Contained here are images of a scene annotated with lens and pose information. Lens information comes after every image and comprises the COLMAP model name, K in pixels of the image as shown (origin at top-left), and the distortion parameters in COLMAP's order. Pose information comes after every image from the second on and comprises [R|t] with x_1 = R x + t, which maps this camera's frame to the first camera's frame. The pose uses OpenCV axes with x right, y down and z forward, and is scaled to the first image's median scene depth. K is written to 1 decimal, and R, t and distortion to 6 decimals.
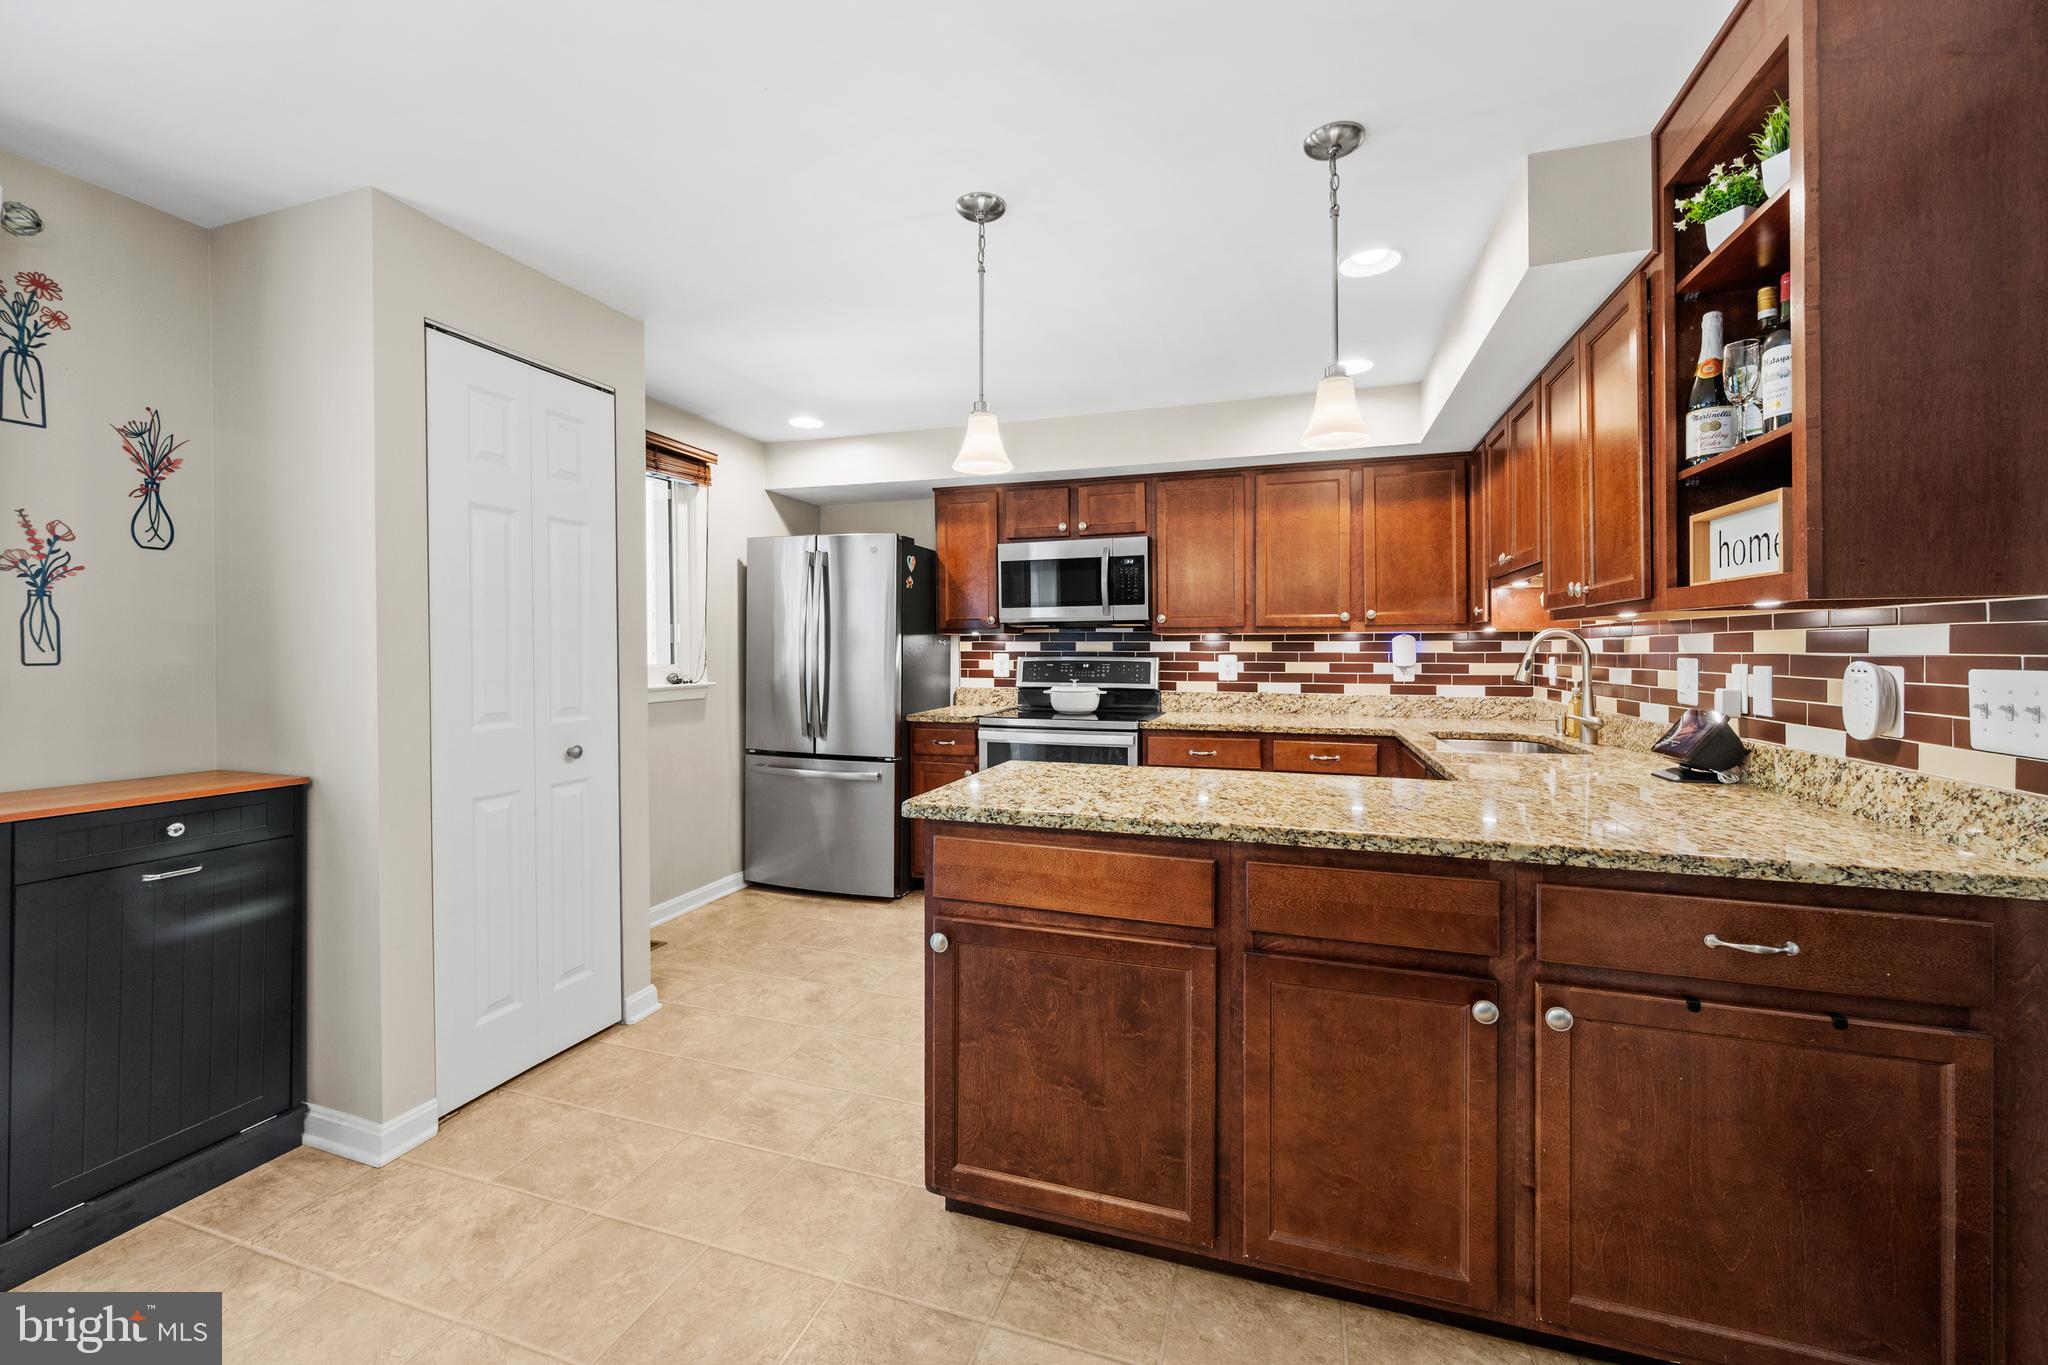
lens RADIAL K [[811.1, 0, 1023.0], [0, 811.1, 648.7], [0, 0, 1]] dist [0.000453, 0.000069]
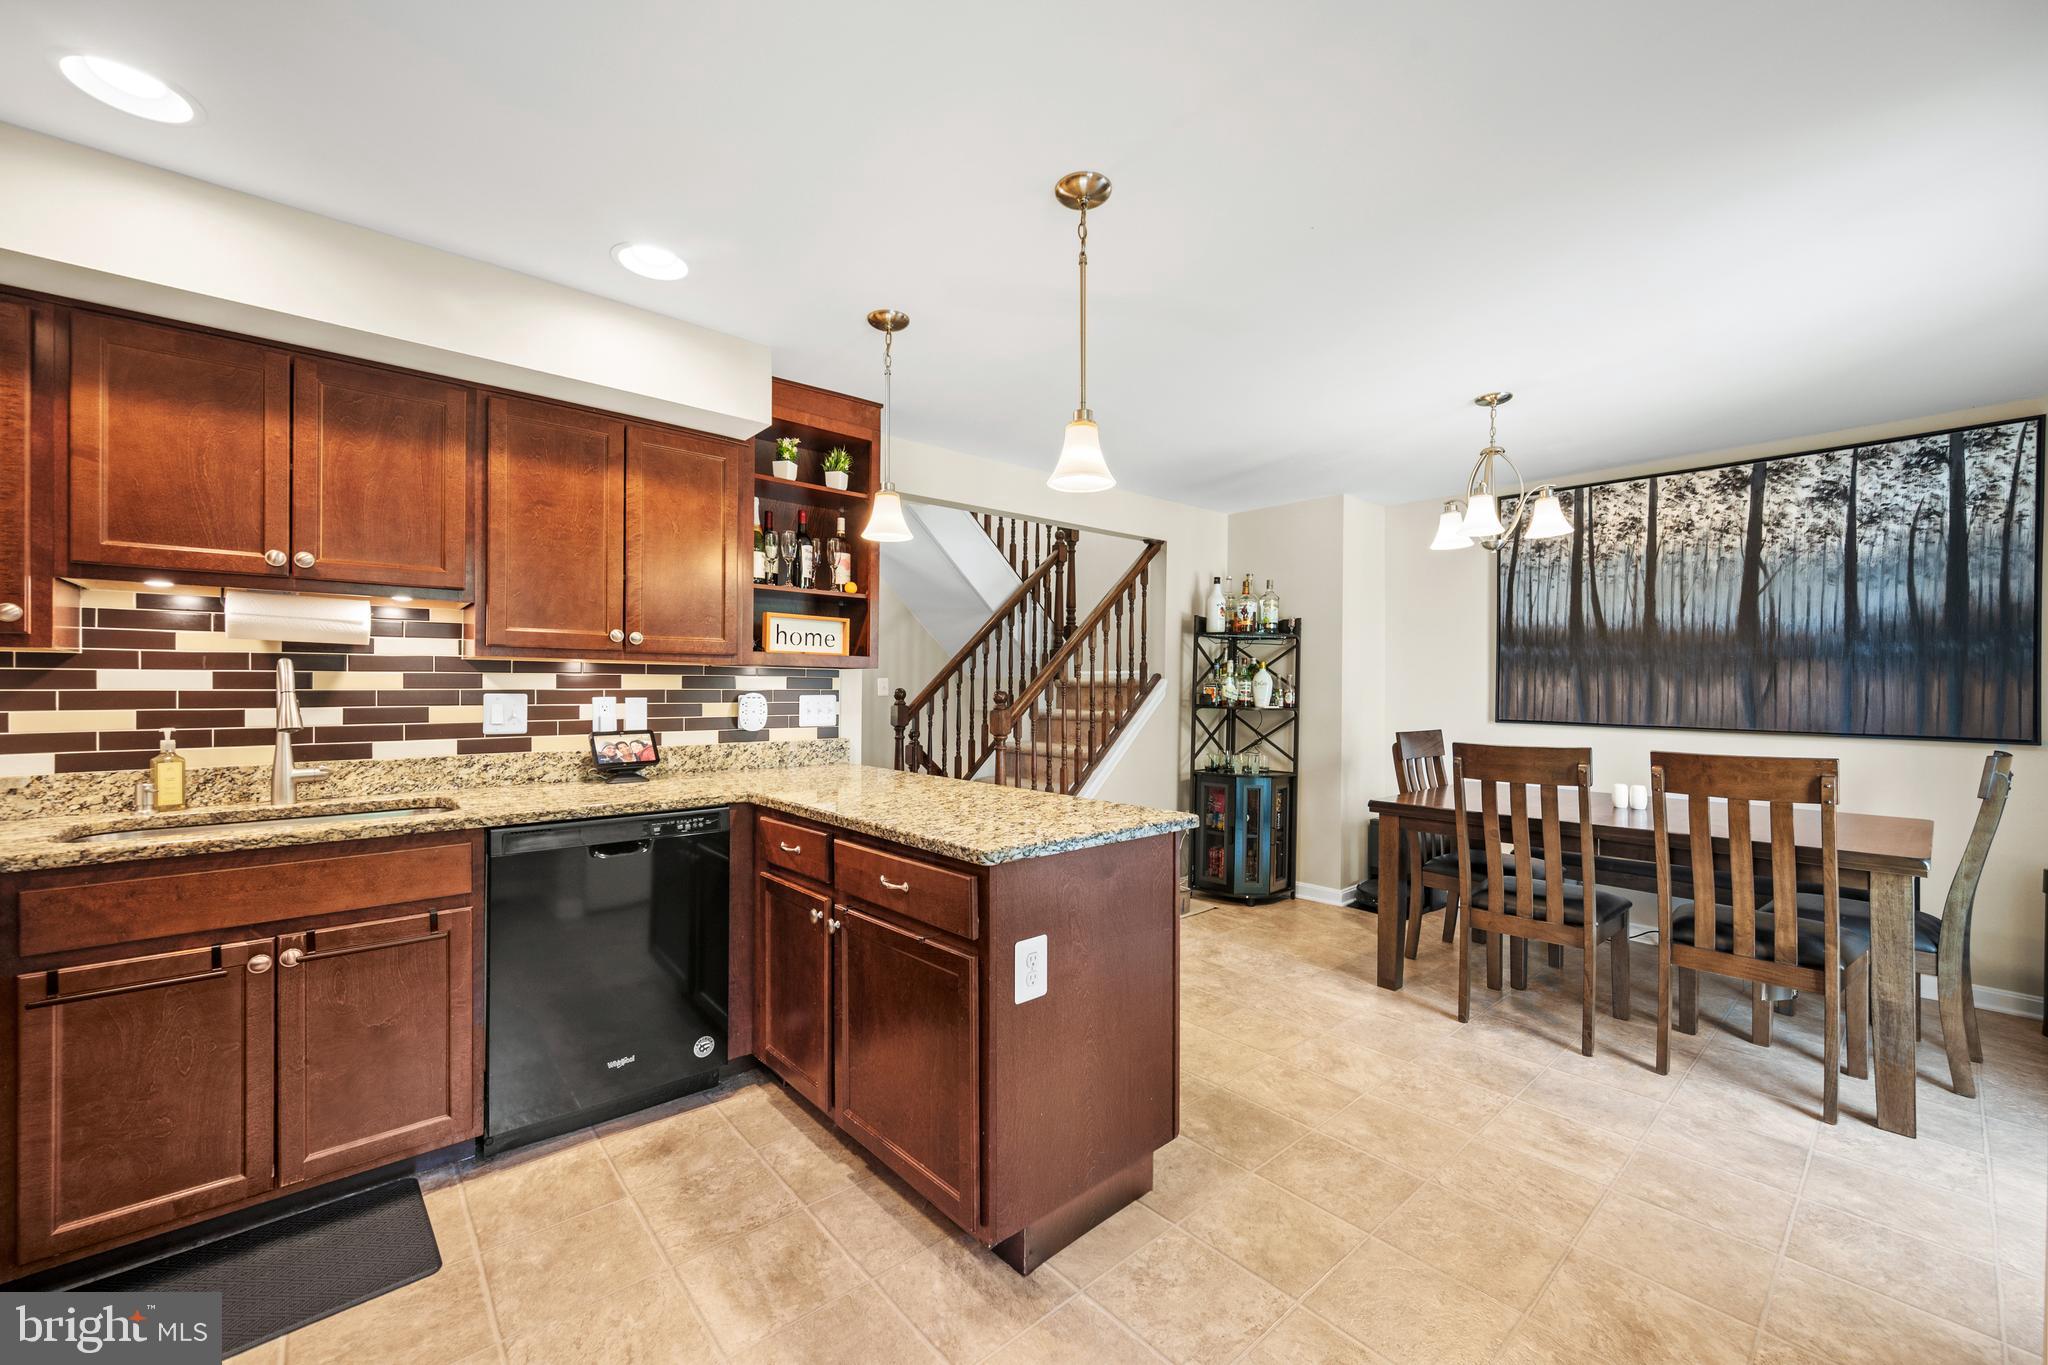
lens RADIAL K [[822.1, 0, 1028.6], [0, 822.1, 692.8], [0, 0, 1]] dist [-0.000341, -0.000190]
pose [[-0.866901, -0.007047, 0.498431, -0.364342], [-0.004530, 0.999970, 0.006258, 0.001388], [-0.498460, 0.003167, -0.866907, 1.735632]]
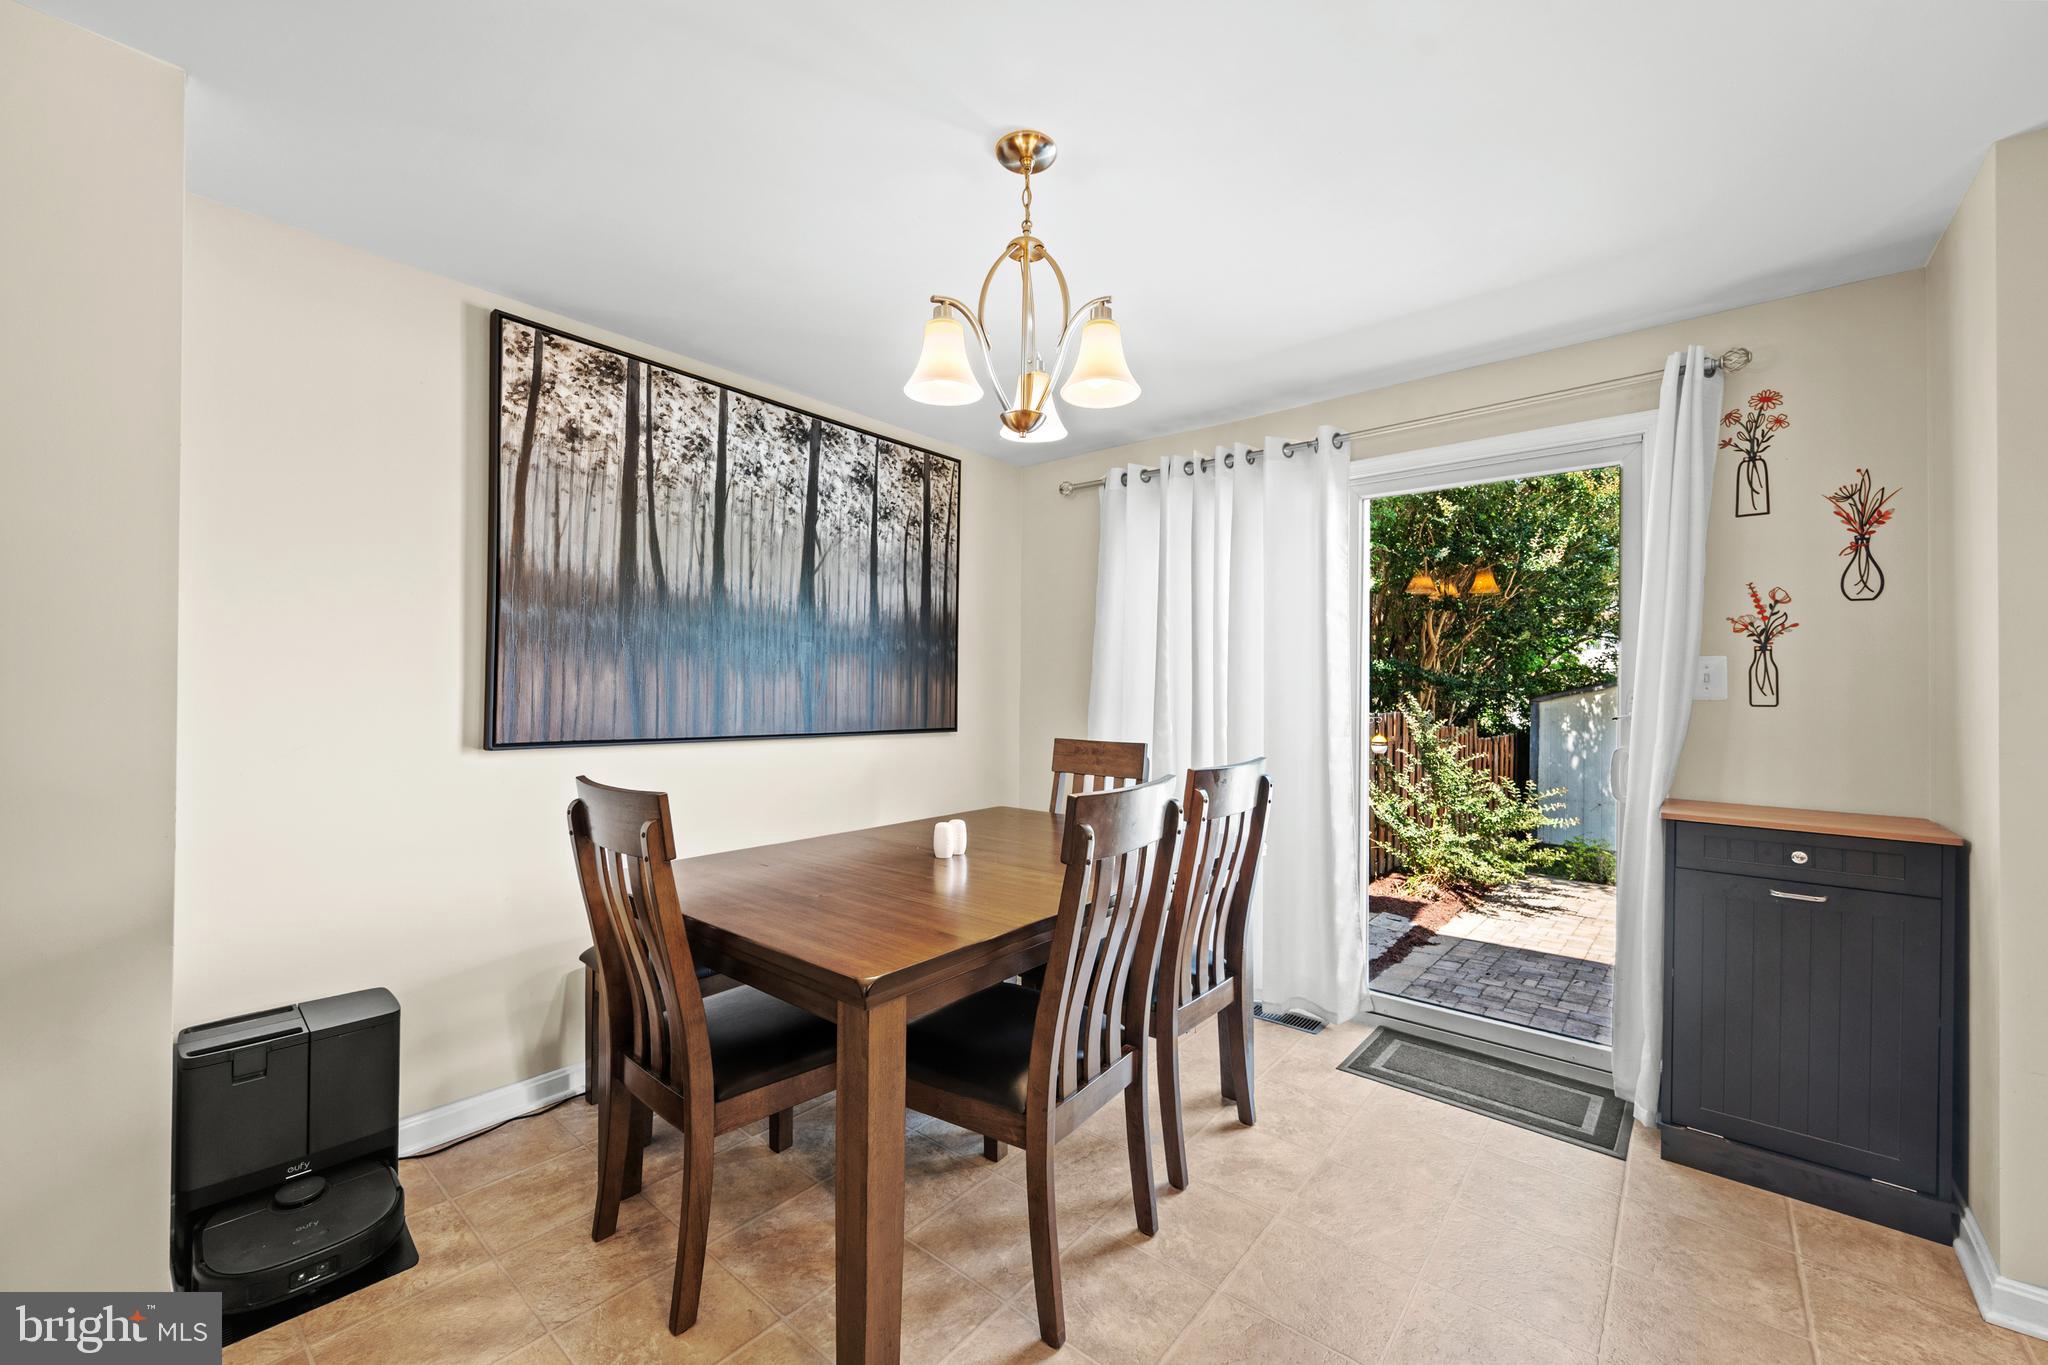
lens RADIAL K [[804.7, 0, 1016.8], [0, 804.7, 684.9], [0, 0, 1]] dist [-0.002172, 0.000032]
pose [[-0.366987, -0.004096, -0.930217, 0.344941], [-0.006836, 0.999975, -0.001707, -0.002712], [0.930201, 0.005733, -0.367006, 0.386823]]
